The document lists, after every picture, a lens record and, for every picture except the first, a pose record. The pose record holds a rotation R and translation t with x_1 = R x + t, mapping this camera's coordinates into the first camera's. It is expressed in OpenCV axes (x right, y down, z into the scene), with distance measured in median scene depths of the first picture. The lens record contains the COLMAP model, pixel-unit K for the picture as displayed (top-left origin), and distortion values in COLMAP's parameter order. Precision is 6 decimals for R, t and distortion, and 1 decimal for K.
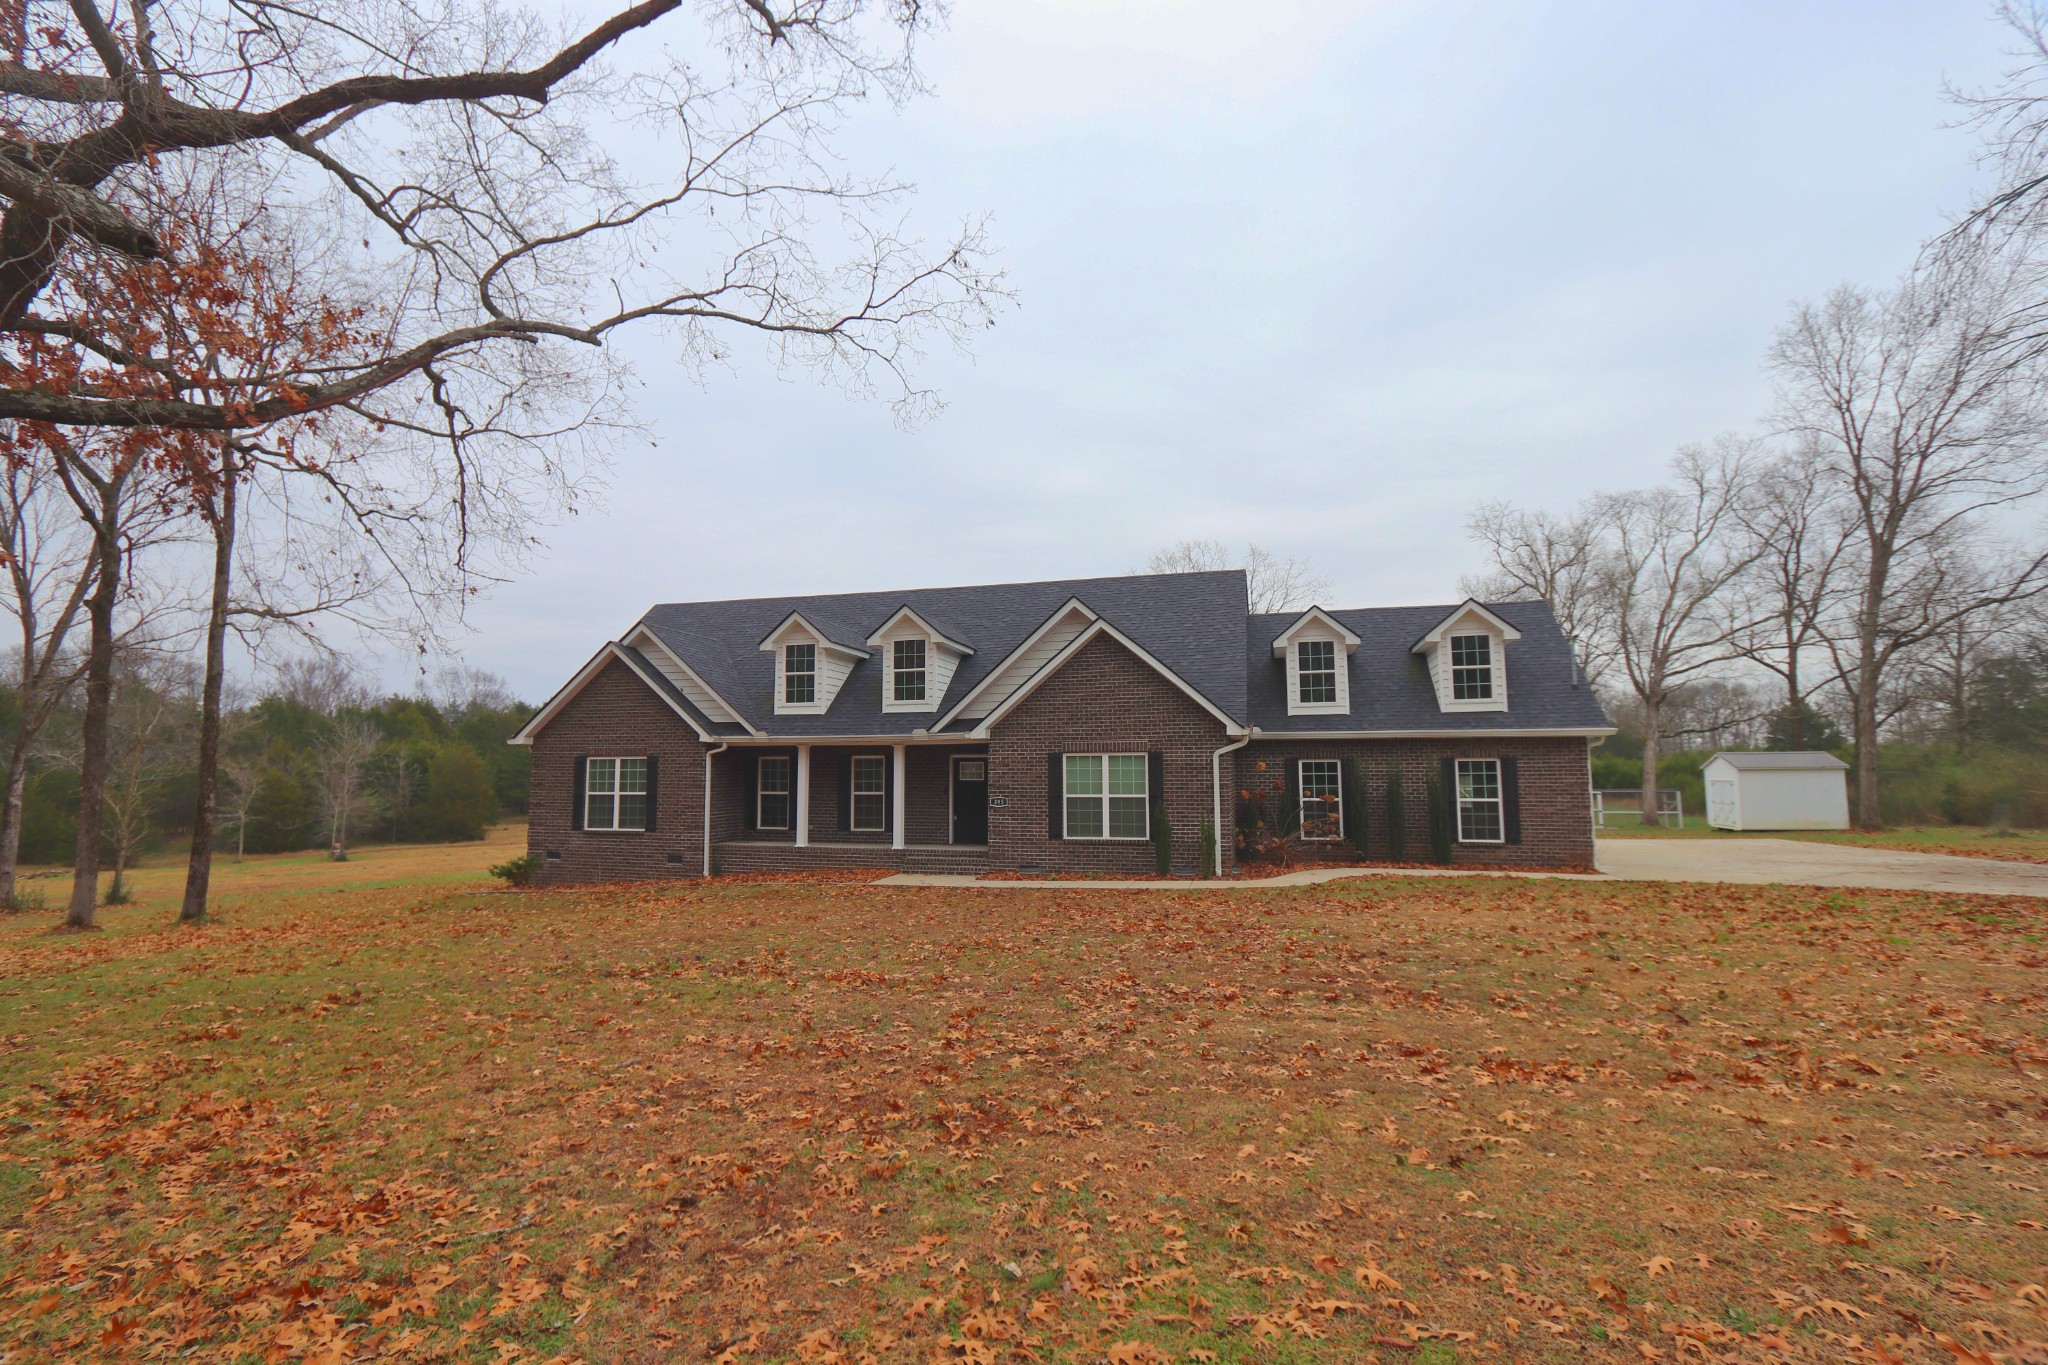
lens RADIAL K [[942.5, 0, 1013.9], [0, 942.5, 673.1], [0, 0, 1]] dist [-0.013835, -0.000036]
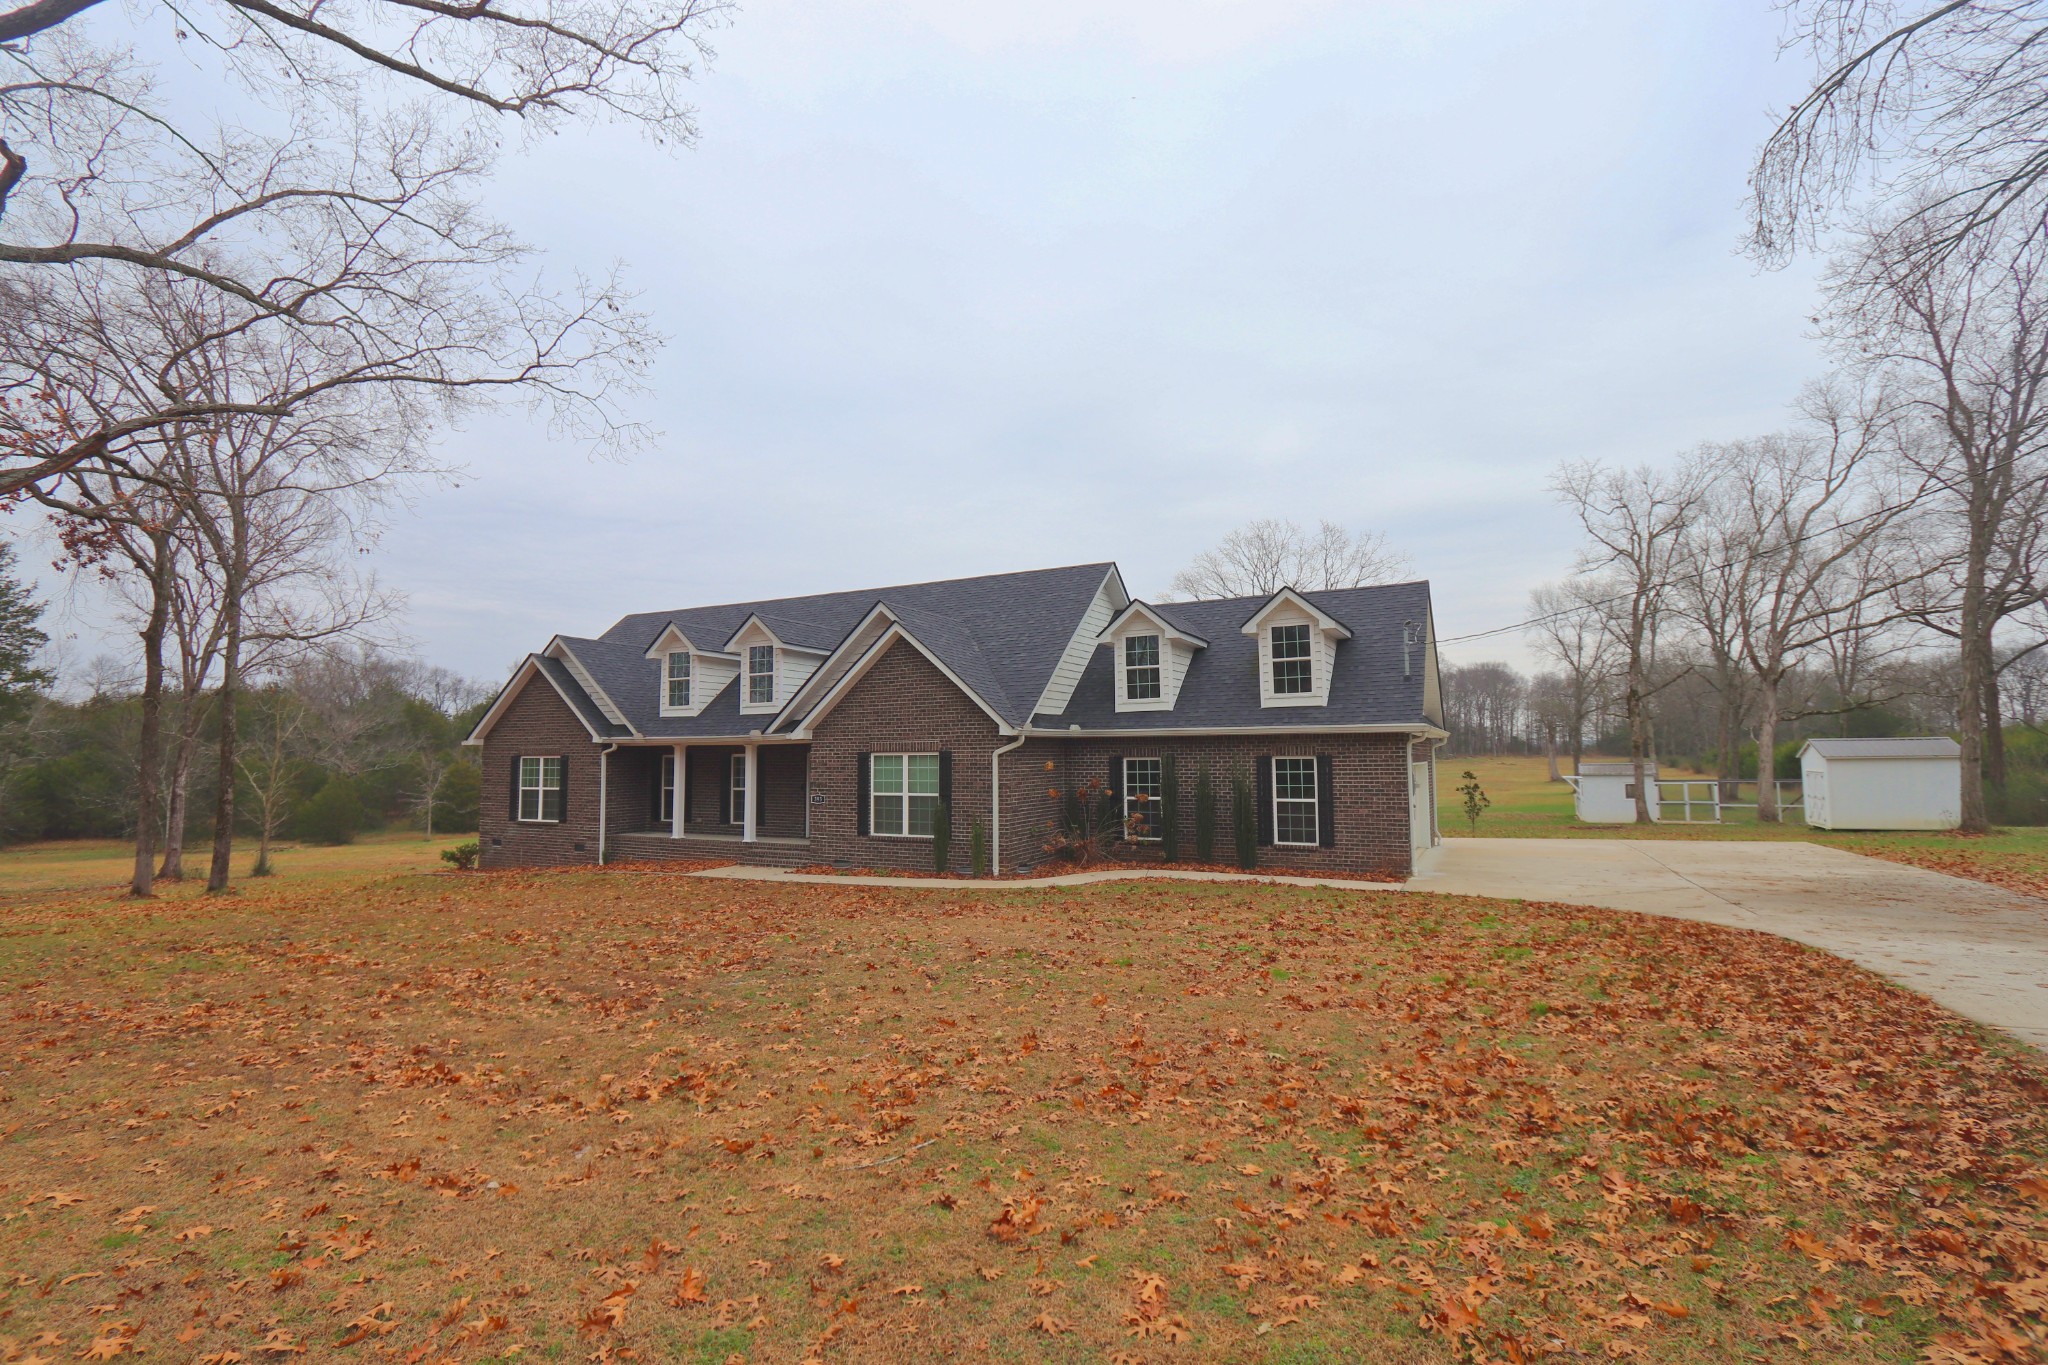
lens RADIAL K [[942.4, 0, 1021.5], [0, 942.4, 667.0], [0, 0, 1]] dist [-0.005570, -0.000041]
pose [[0.978254, -0.023177, -0.206113, 0.395251], [0.025276, 0.999652, 0.007557, -0.011896], [0.205866, -0.012603, 0.978499, 0.019421]]
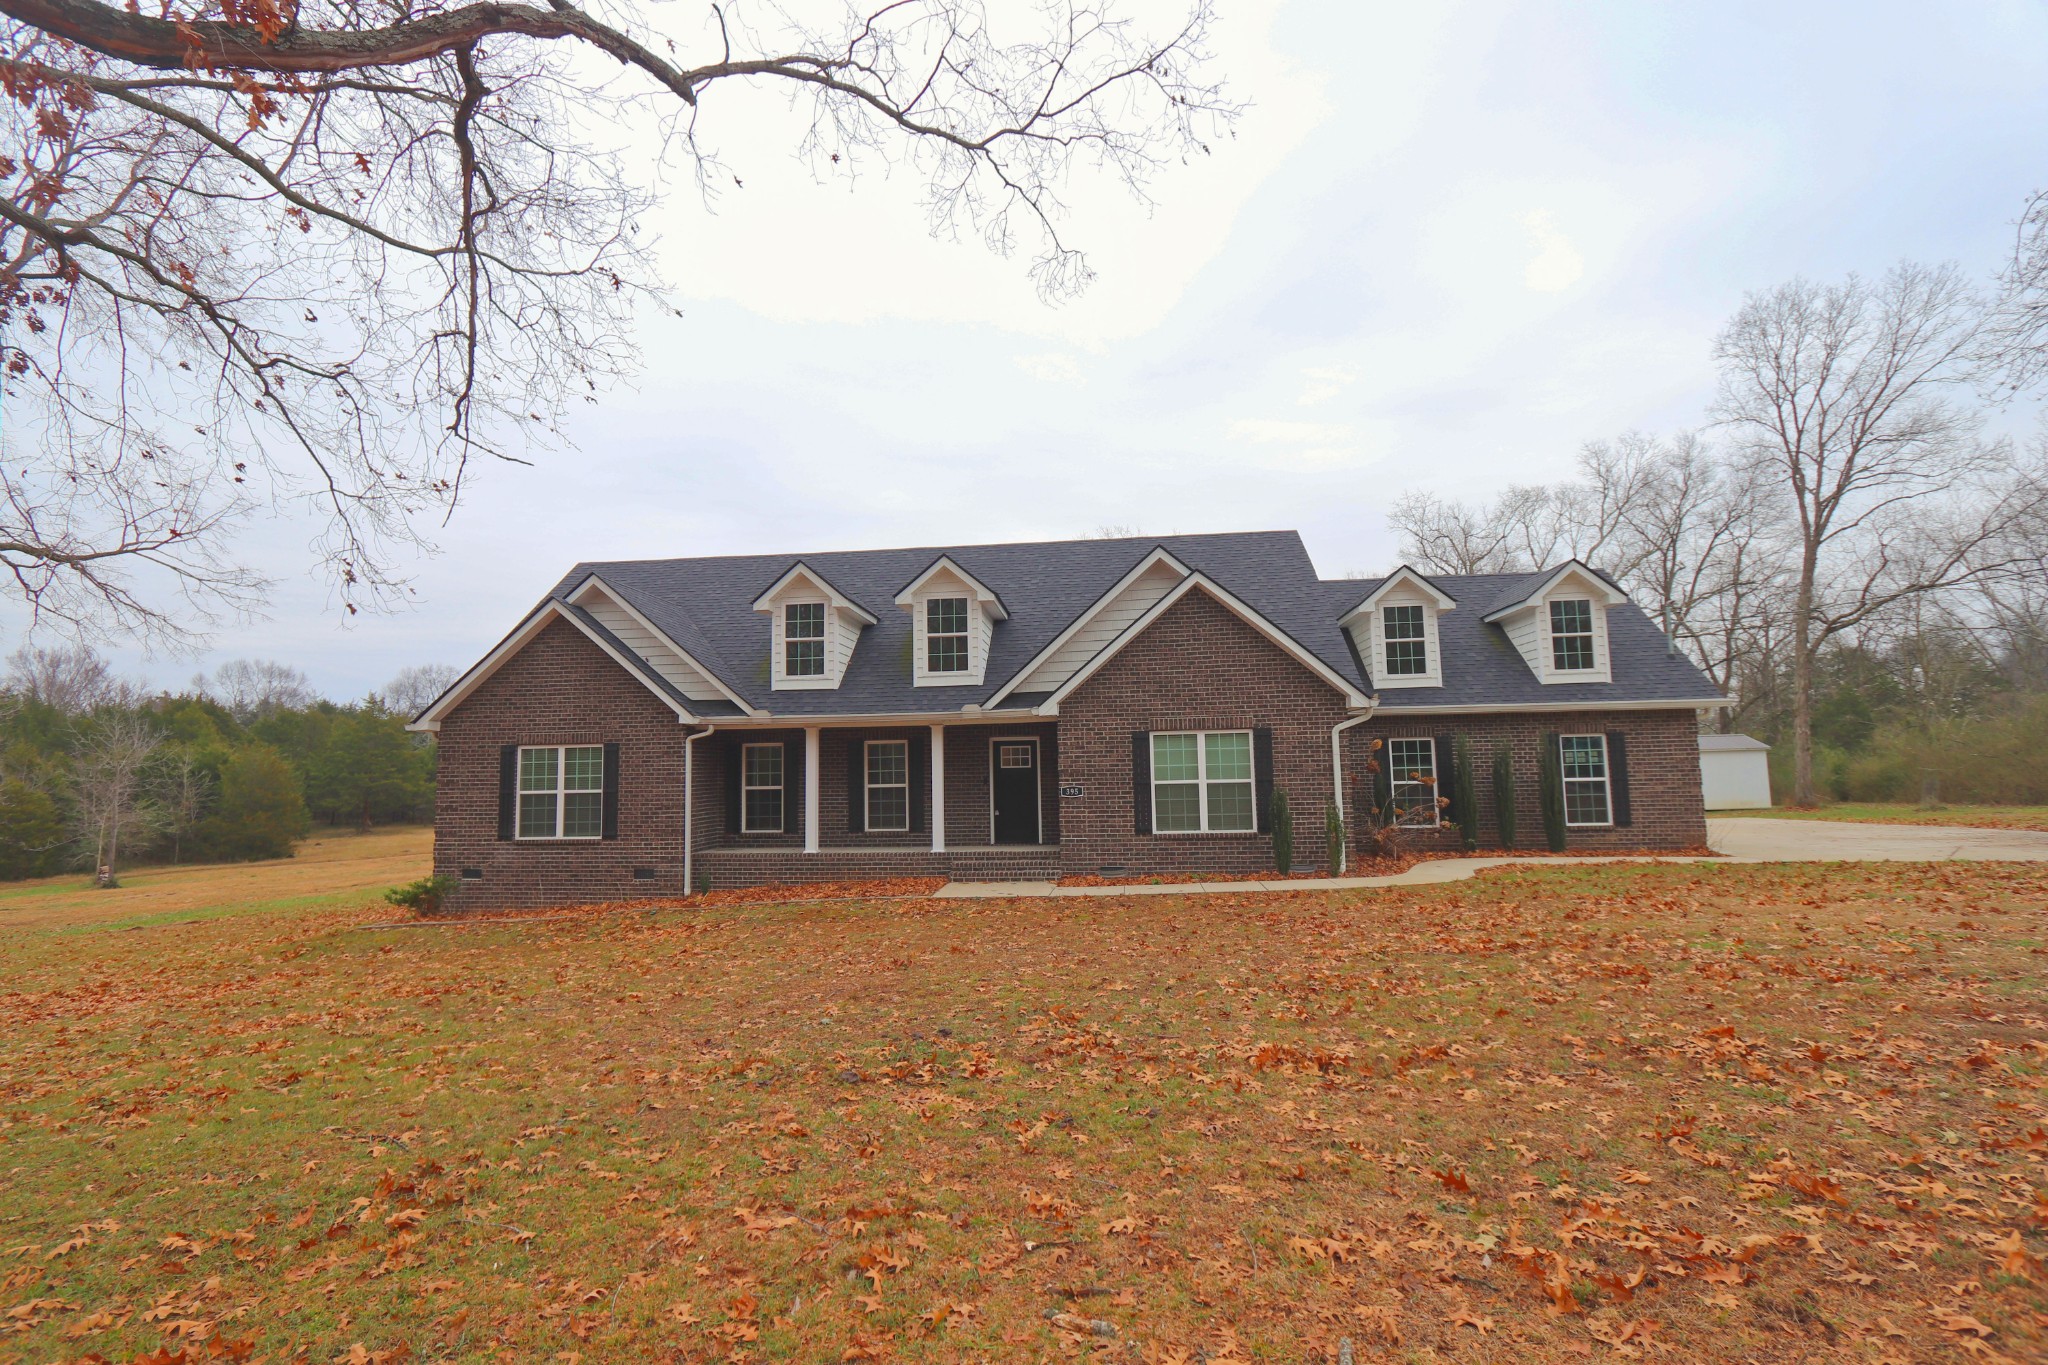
lens RADIAL K [[942.5, 0, 1013.9], [0, 942.5, 673.1], [0, 0, 1]] dist [-0.013835, -0.000036]
pose [[0.986868, 0.001373, 0.161521, -0.185964], [-0.001333, 0.999999, -0.000354, 0.030512], [-0.161521, 0.000134, 0.986869, 0.177356]]
